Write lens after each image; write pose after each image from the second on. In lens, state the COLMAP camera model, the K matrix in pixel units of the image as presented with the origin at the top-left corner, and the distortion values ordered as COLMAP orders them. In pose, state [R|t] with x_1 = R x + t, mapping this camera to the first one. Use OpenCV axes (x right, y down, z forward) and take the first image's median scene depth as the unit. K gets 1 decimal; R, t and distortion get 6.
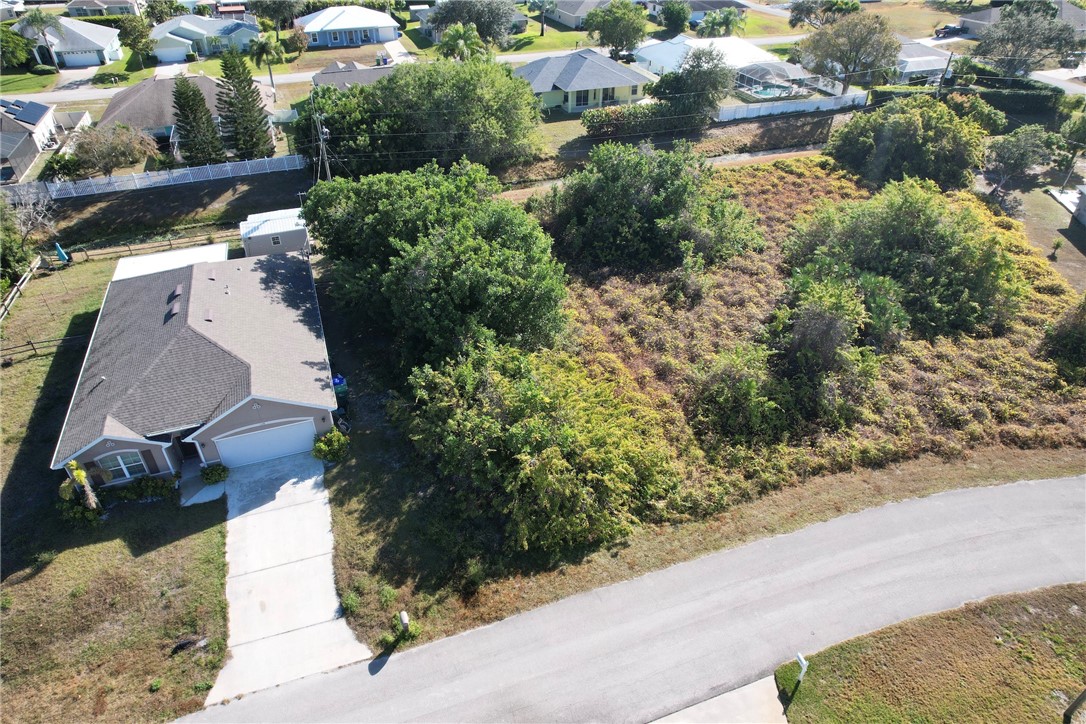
lens RADIAL K [[695.5, 0, 545.4], [0, 695.5, 356.9], [0, 0, 1]] dist [-0.072846, 0.065496]
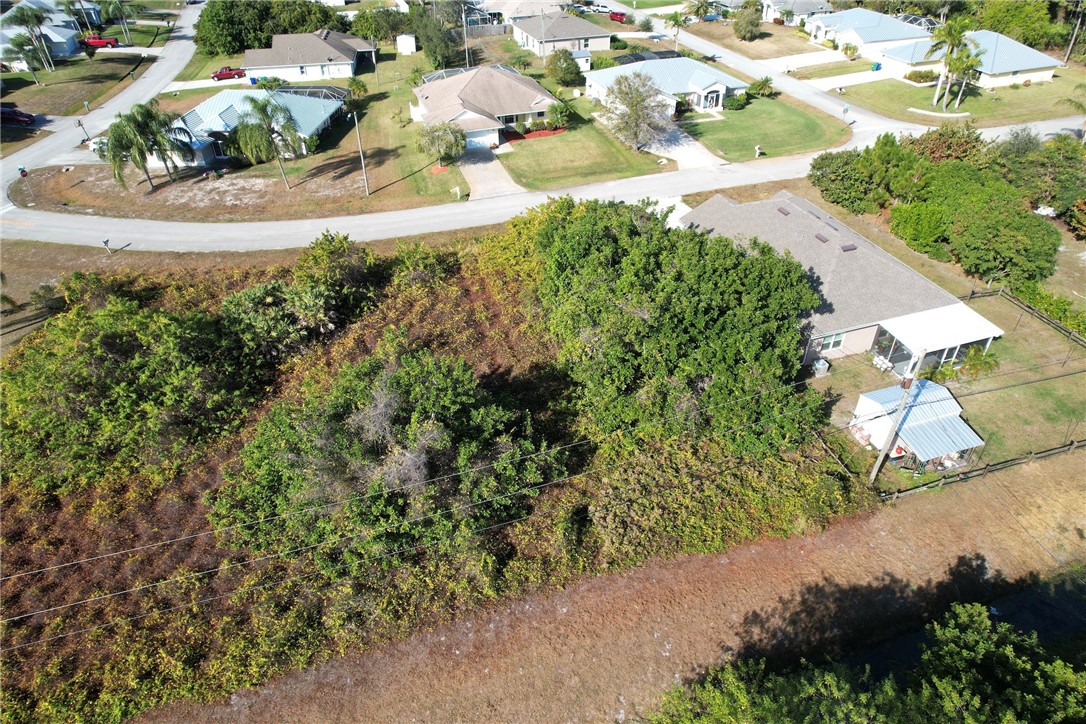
lens RADIAL K [[705.4, 0, 546.2], [0, 705.4, 363.5], [0, 0, 1]] dist [-0.079661, 0.073108]
pose [[-0.999784, -0.008229, 0.019104, -0.012195], [0.015625, 0.309116, 0.950896, -1.301808], [-0.013730, 0.950989, -0.308921, 1.674359]]
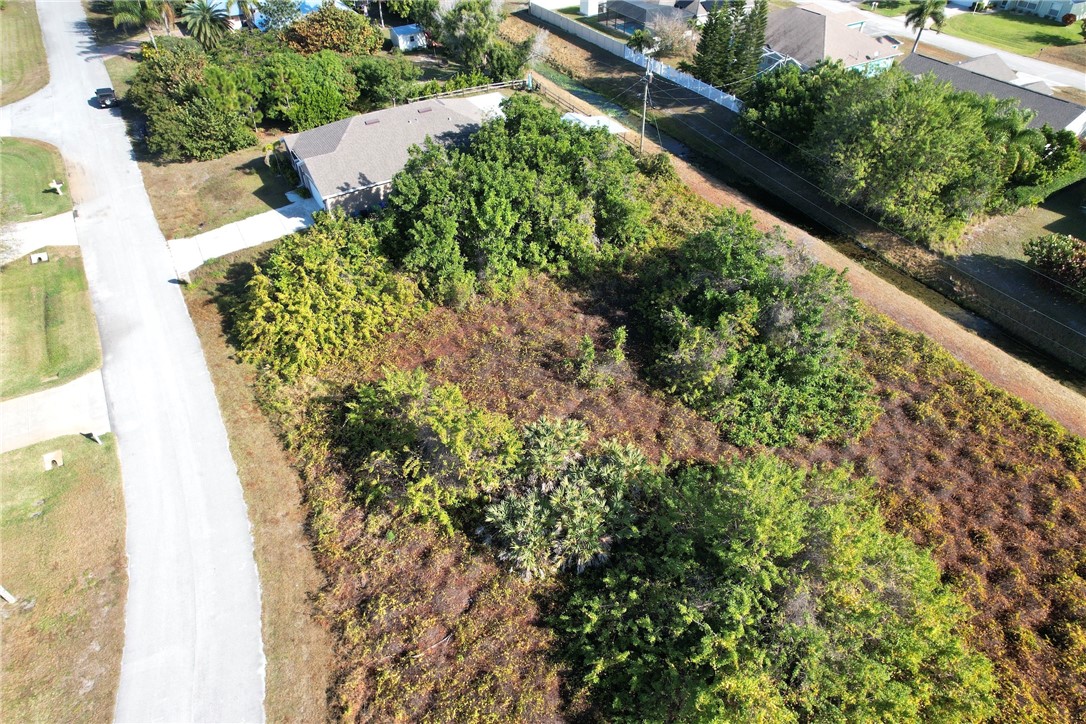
lens RADIAL K [[695.5, 0, 545.4], [0, 695.5, 356.9], [0, 0, 1]] dist [-0.072846, 0.065496]
pose [[0.189917, 0.648320, -0.737301, 1.051309], [-0.564904, 0.686367, 0.458022, -0.607571], [0.803004, 0.329518, 0.496591, 0.673184]]
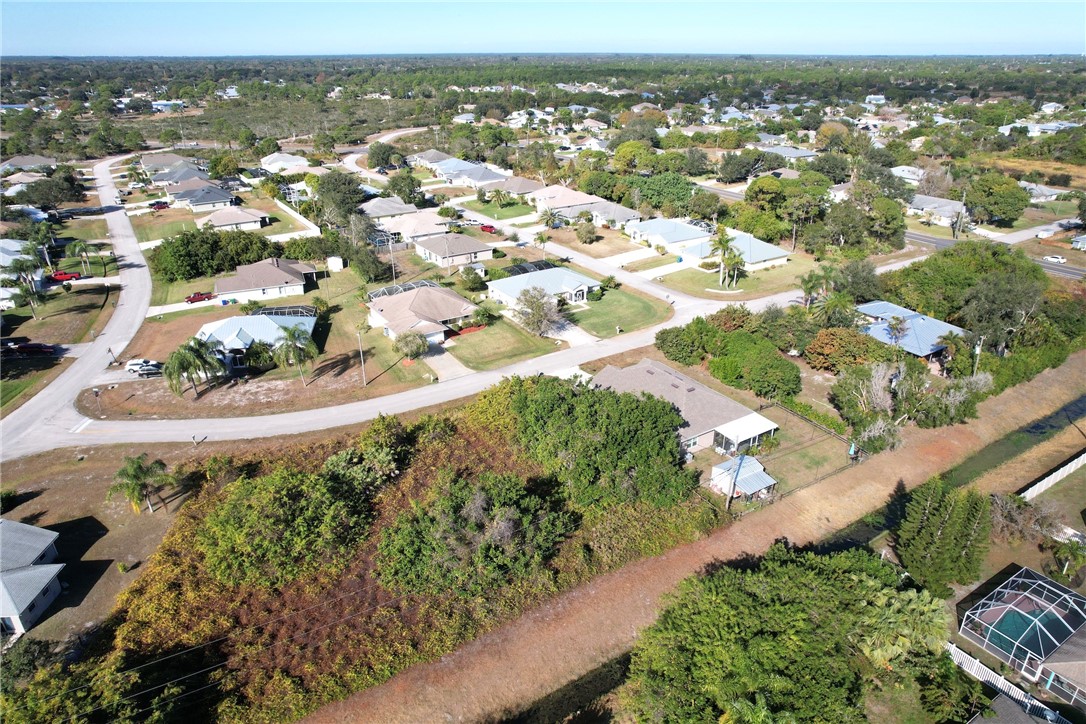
lens RADIAL K [[695.5, 0, 545.4], [0, 695.5, 356.9], [0, 0, 1]] dist [-0.072846, 0.065496]
pose [[-0.974706, 0.088955, -0.205027, 0.372066], [-0.130321, 0.519047, 0.844753, -2.040910], [0.181563, 0.850104, -0.494325, 2.007841]]
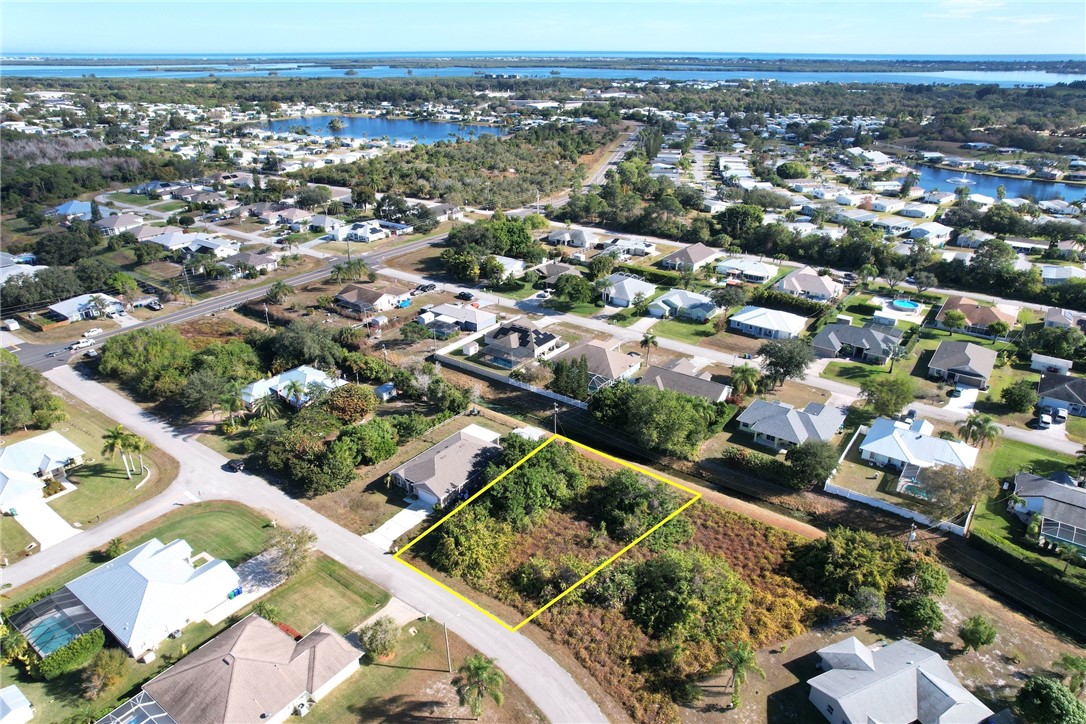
lens RADIAL K [[695.5, 0, 545.4], [0, 695.5, 356.9], [0, 0, 1]] dist [-0.072846, 0.065496]
pose [[0.554704, 0.337553, -0.760501, 2.061162], [-0.477806, 0.877509, 0.040980, -0.814235], [0.681179, 0.340640, 0.648043, -0.952775]]
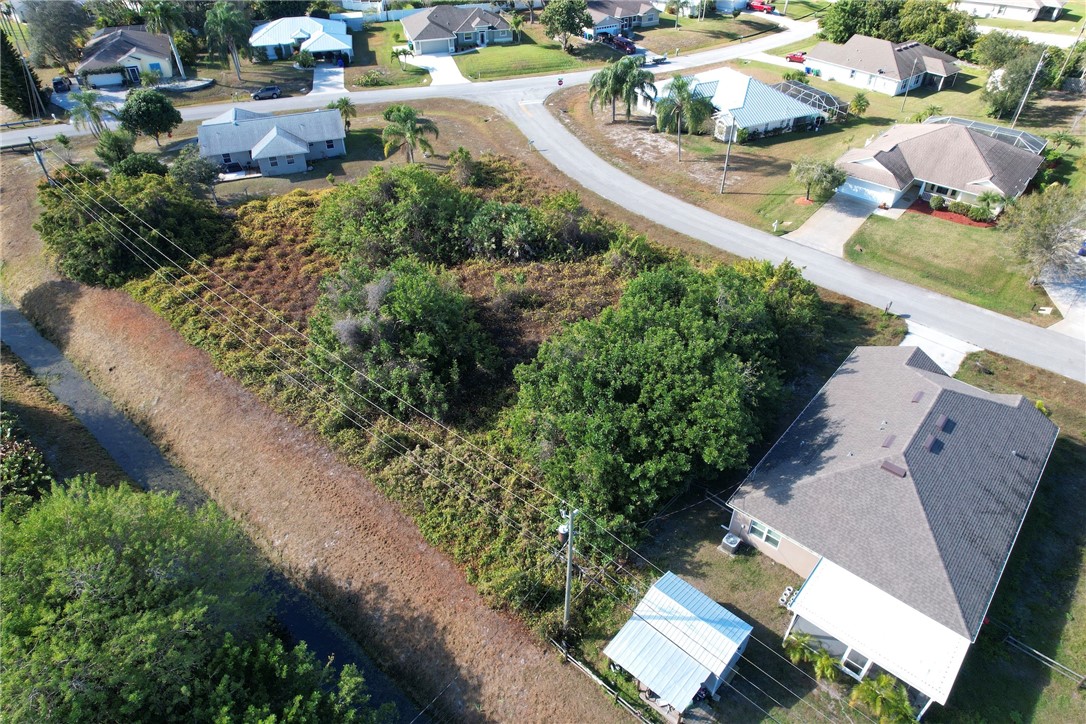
lens RADIAL K [[695.5, 0, 545.4], [0, 695.5, 356.9], [0, 0, 1]] dist [-0.072846, 0.065496]
pose [[-0.488007, -0.543152, 0.683253, -0.859822], [0.504069, 0.463687, 0.728635, -1.136403], [-0.712575, 0.699985, 0.047504, 1.259591]]
